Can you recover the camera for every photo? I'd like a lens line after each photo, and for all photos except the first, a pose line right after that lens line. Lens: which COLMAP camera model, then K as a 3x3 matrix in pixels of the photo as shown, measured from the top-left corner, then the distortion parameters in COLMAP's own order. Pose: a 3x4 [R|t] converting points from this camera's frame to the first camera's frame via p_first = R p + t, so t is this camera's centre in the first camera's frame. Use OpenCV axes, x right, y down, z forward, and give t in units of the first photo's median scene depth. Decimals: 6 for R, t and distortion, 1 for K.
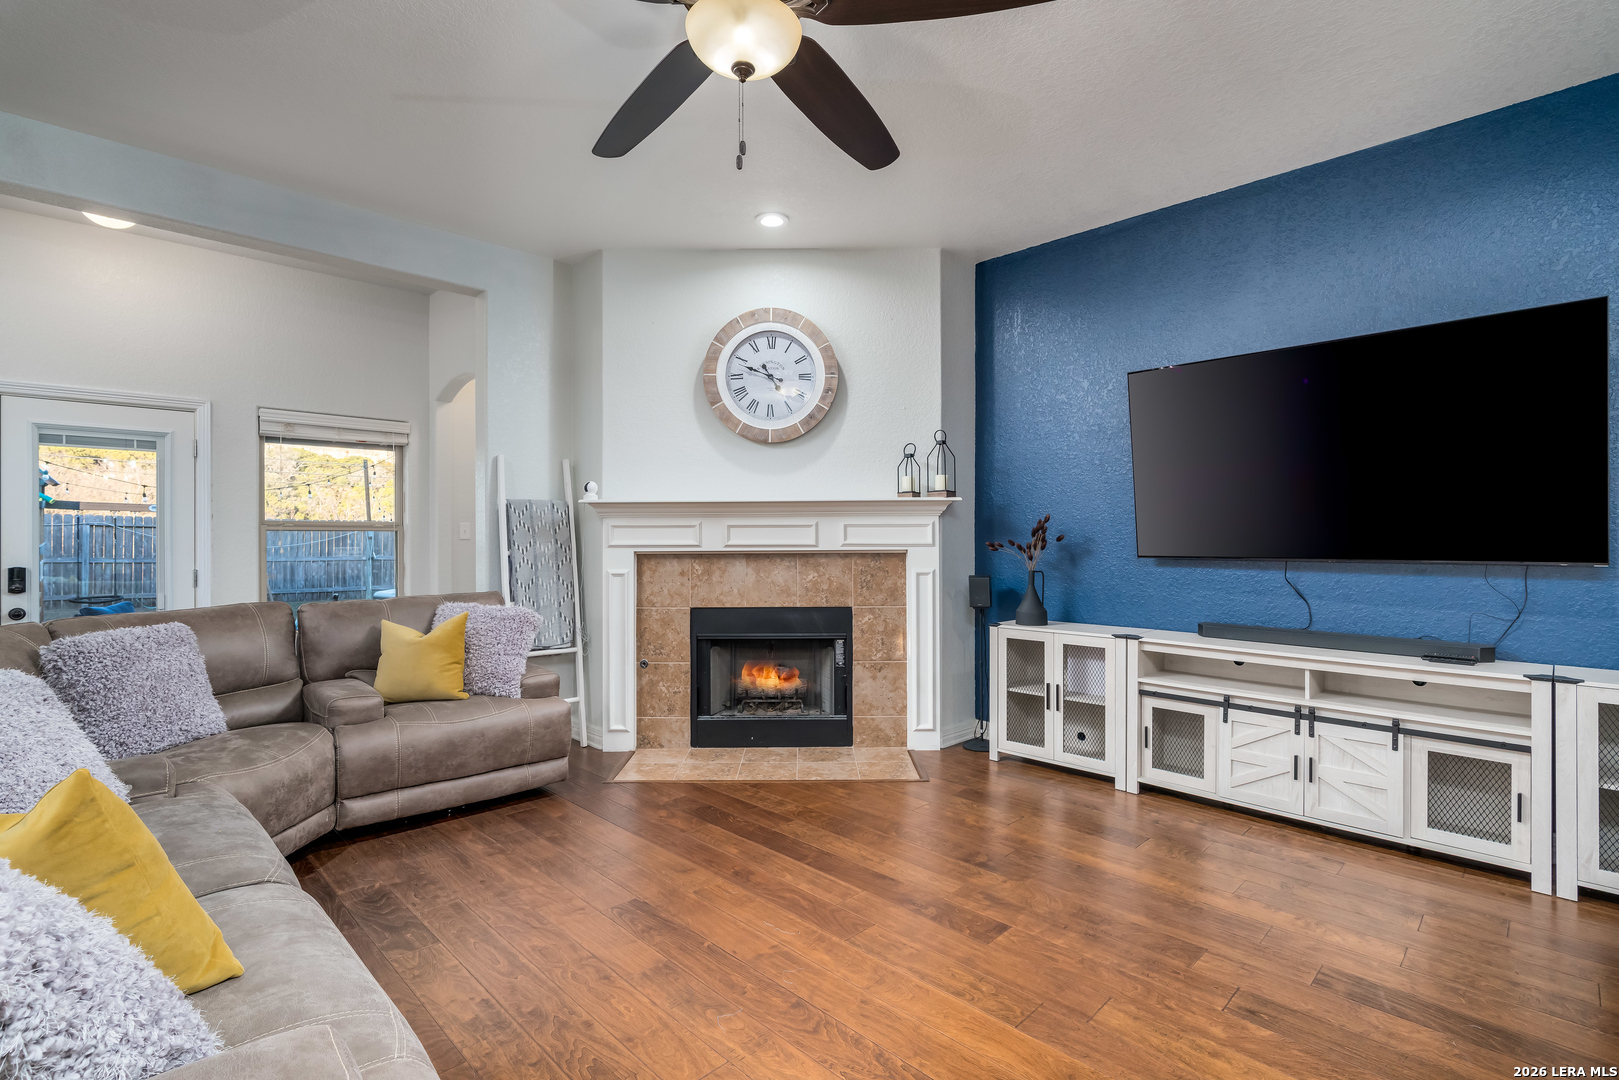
lens RADIAL K [[767.6, 0, 812.8], [0, 767.6, 540.2], [0, 0, 1]] dist [-0.000479, 0.000056]
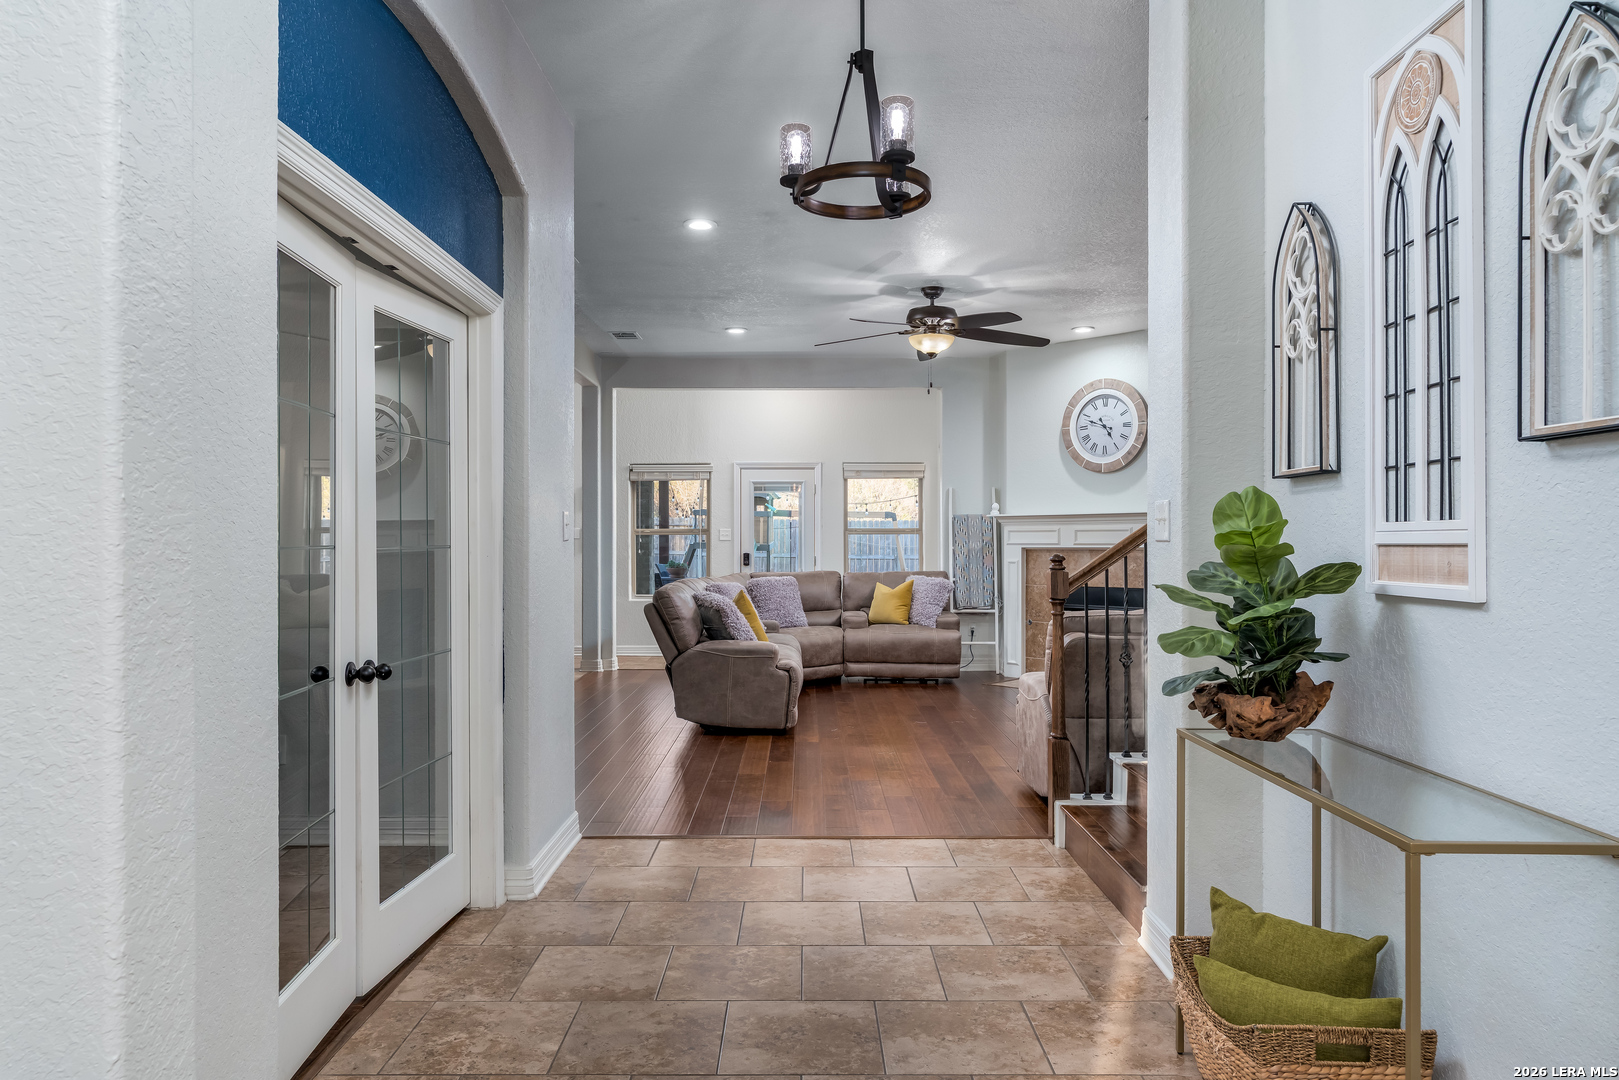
lens RADIAL K [[1046.6, 0, 807.4], [0, 1046.6, 538.2], [0, 0, 1]] dist [-0.004176, -0.001067]
pose [[0.714393, 0.002176, -0.699741, 0.921510], [-0.002177, 0.999997, 0.000886, -0.004773], [0.699741, 0.000891, 0.714396, -0.788283]]
